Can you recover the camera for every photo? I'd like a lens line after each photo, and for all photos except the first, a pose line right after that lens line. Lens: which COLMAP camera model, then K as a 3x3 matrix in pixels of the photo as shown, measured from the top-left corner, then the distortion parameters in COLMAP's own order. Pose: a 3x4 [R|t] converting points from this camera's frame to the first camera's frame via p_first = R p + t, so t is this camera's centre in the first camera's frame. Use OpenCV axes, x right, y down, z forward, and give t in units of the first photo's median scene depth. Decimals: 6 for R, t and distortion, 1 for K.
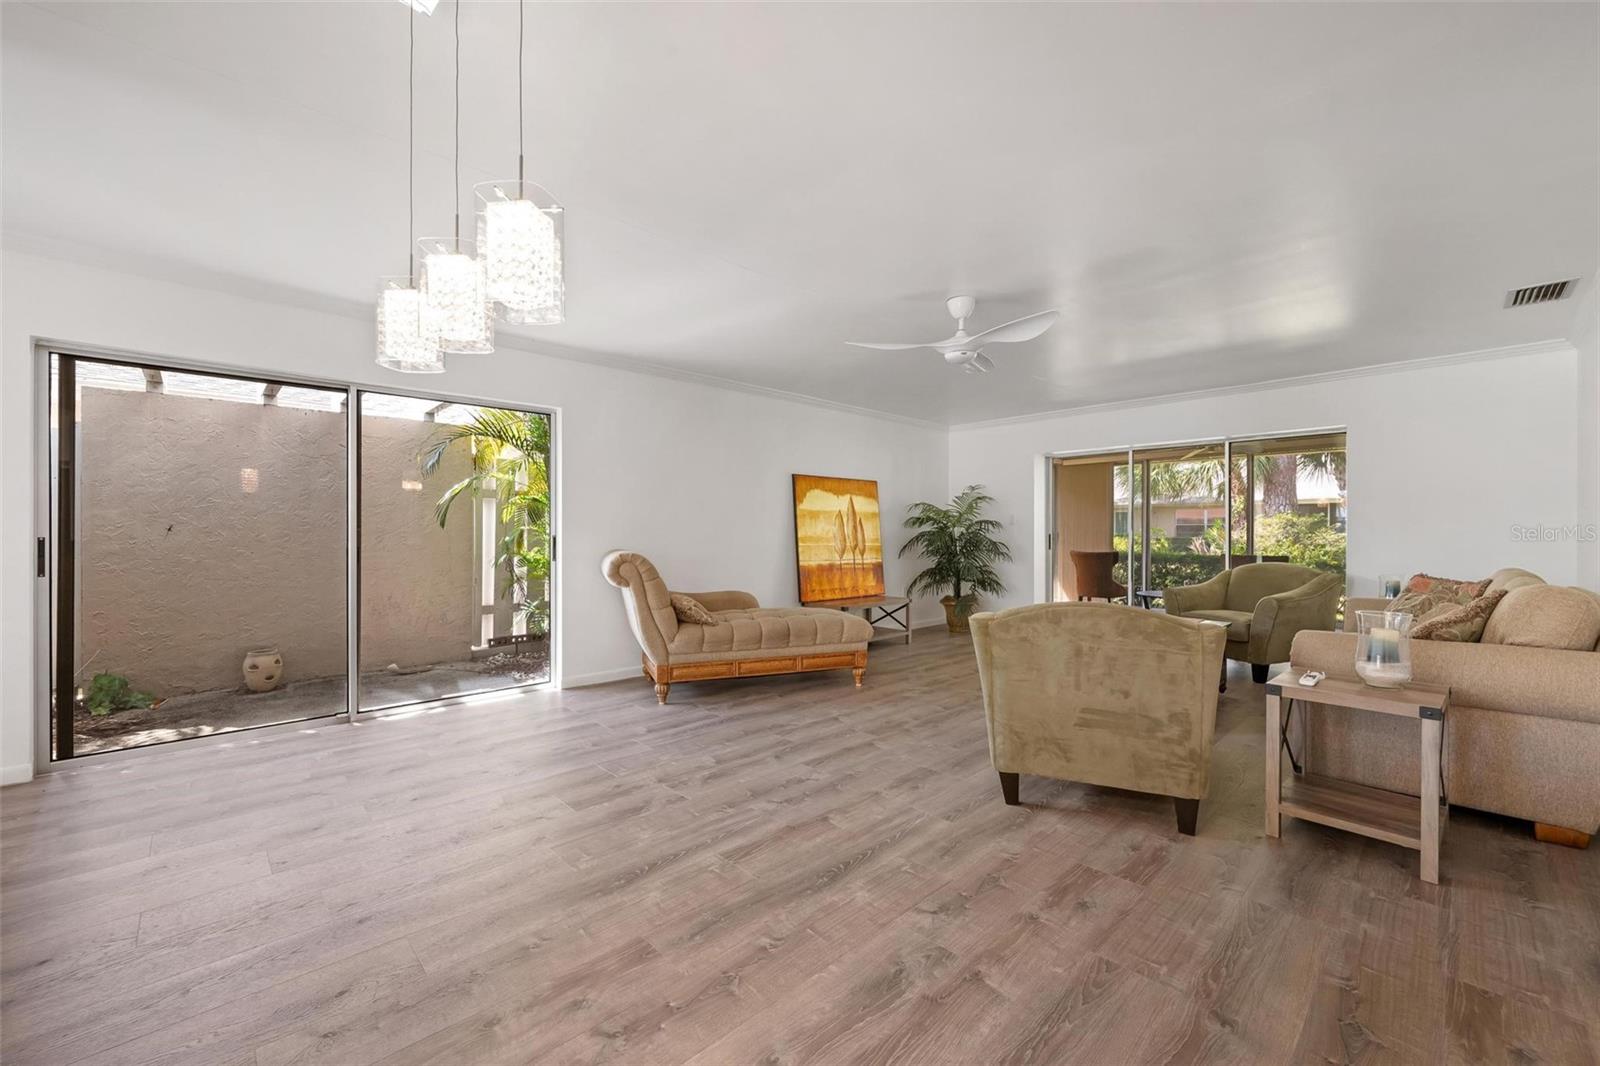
lens RADIAL K [[634.8, 0, 800.0], [0, 634.8, 533.0], [0, 0, 1]] dist [-0.000702, 0.000369]
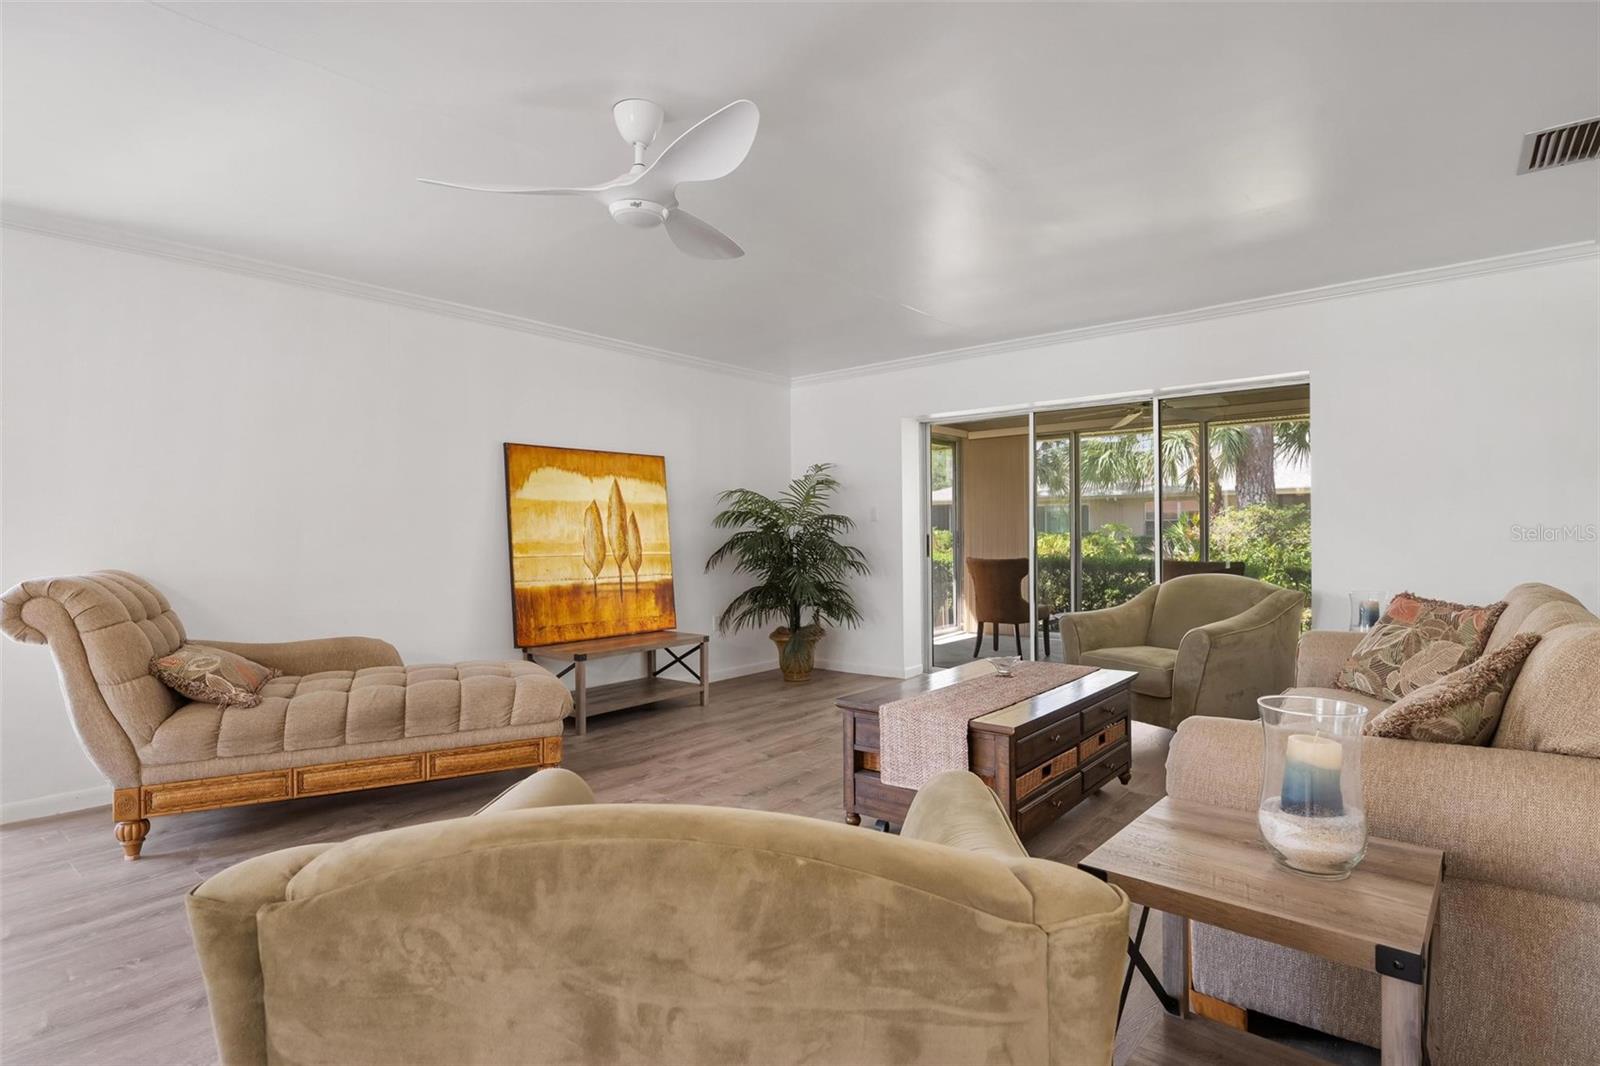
lens RADIAL K [[807.8, 0, 800.0], [0, 807.8, 533.0], [0, 0, 1]] dist [-0.000822, -0.000618]
pose [[0.992836, -0.009274, 0.119121, 0.244437], [0.009491, 0.999954, -0.001255, -0.000026], [-0.119104, 0.002377, 0.992879, 0.234470]]
